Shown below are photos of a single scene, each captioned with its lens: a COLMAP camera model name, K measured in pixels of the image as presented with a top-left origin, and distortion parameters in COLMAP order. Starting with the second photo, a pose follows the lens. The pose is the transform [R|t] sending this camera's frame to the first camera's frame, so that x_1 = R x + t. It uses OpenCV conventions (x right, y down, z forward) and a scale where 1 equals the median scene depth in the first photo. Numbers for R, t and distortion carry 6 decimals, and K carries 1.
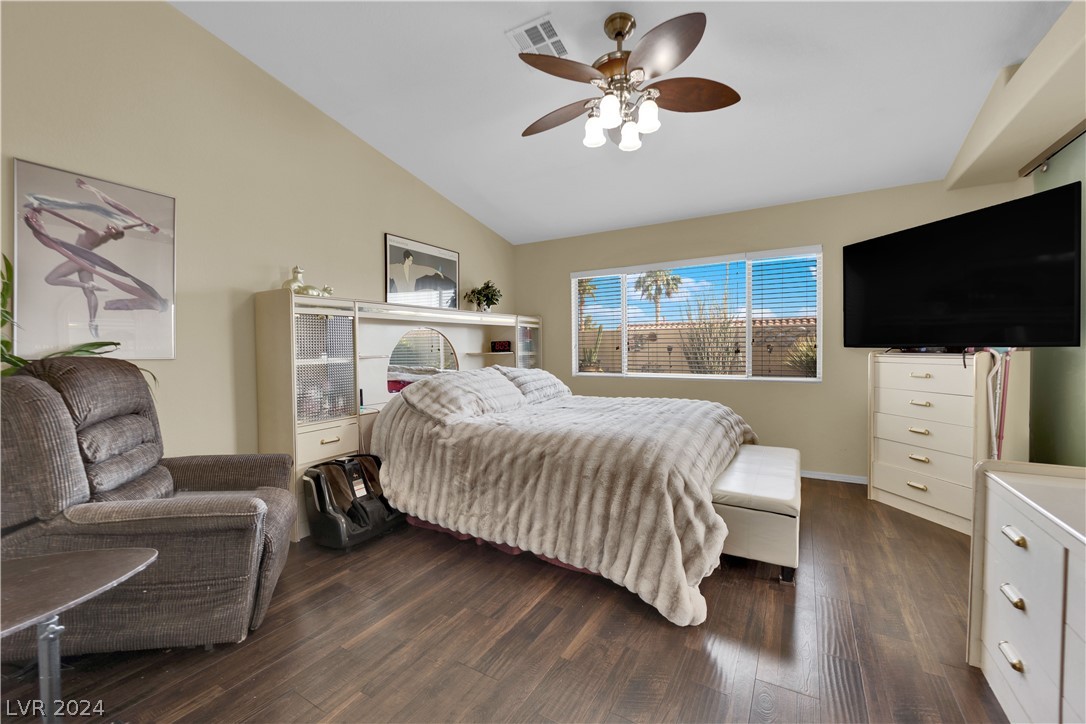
lens RADIAL K [[436.2, 0, 541.3], [0, 436.2, 356.9], [0, 0, 1]] dist [-0.002164, -0.008198]
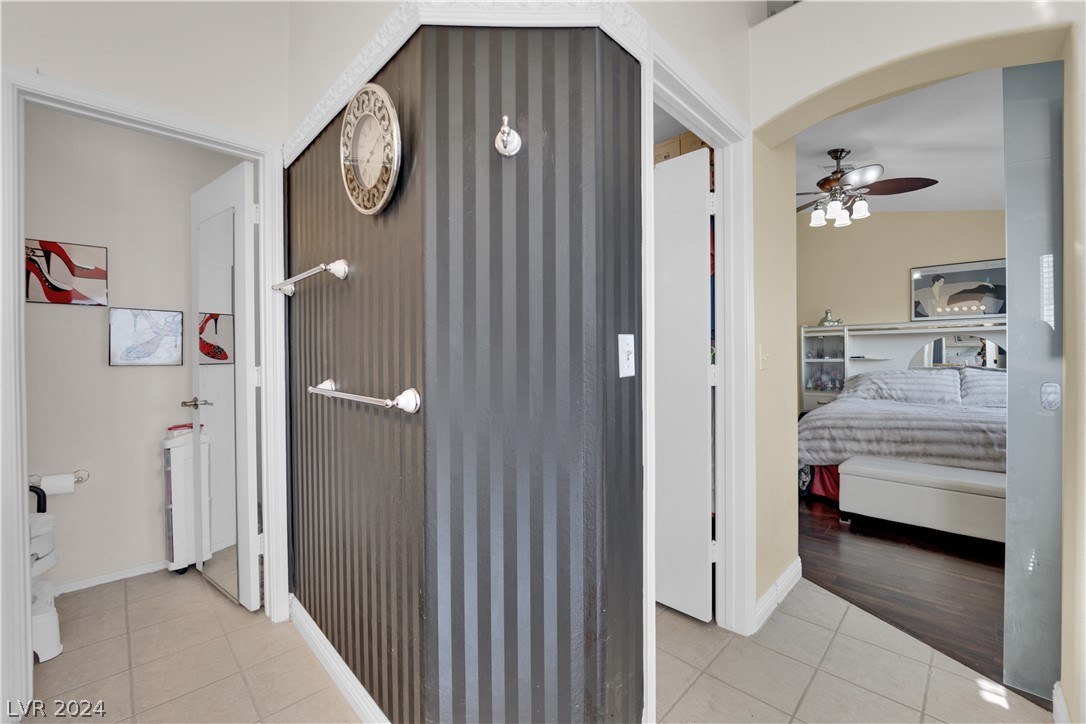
lens RADIAL K [[436.2, 0, 541.3], [0, 436.2, 356.9], [0, 0, 1]] dist [-0.002164, -0.008198]
pose [[-0.248662, 0.013623, -0.968494, 2.000595], [-0.011949, 0.999782, 0.017131, -0.027300], [0.968517, 0.015833, -0.248445, 0.351093]]
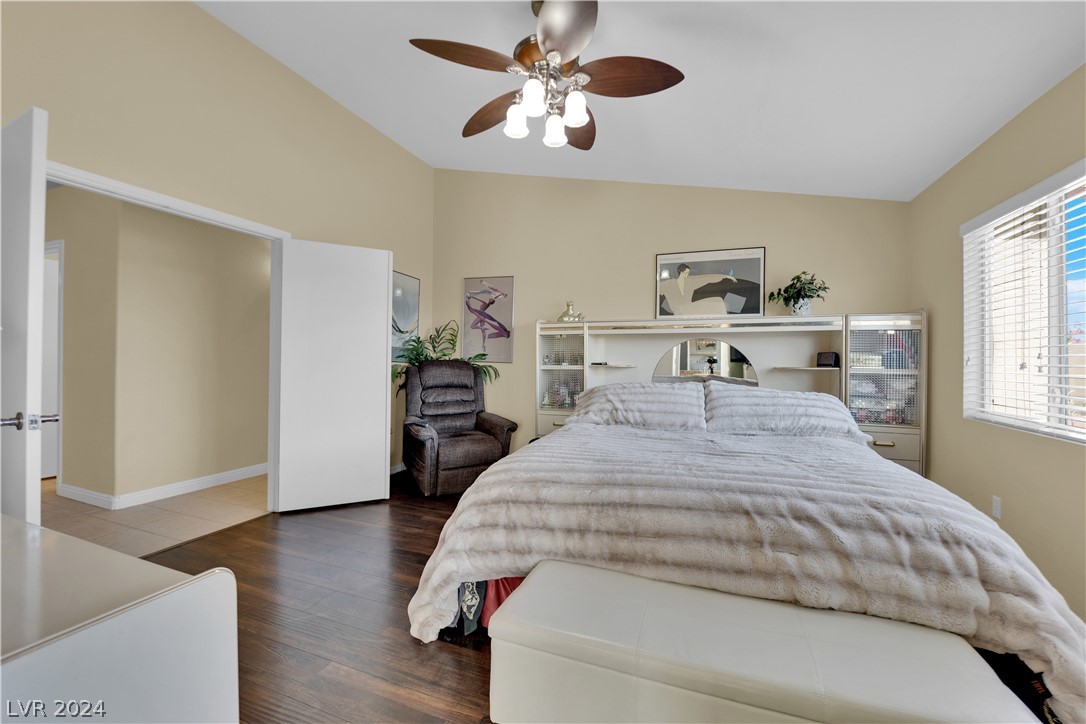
lens RADIAL K [[436.2, 0, 541.3], [0, 436.2, 356.9], [0, 0, 1]] dist [-0.002164, -0.008198]
pose [[0.171263, 0.006295, -0.985205, 1.086149], [-0.032895, 0.999459, 0.000668, -0.027690], [0.984676, 0.032294, 0.171377, 0.851633]]
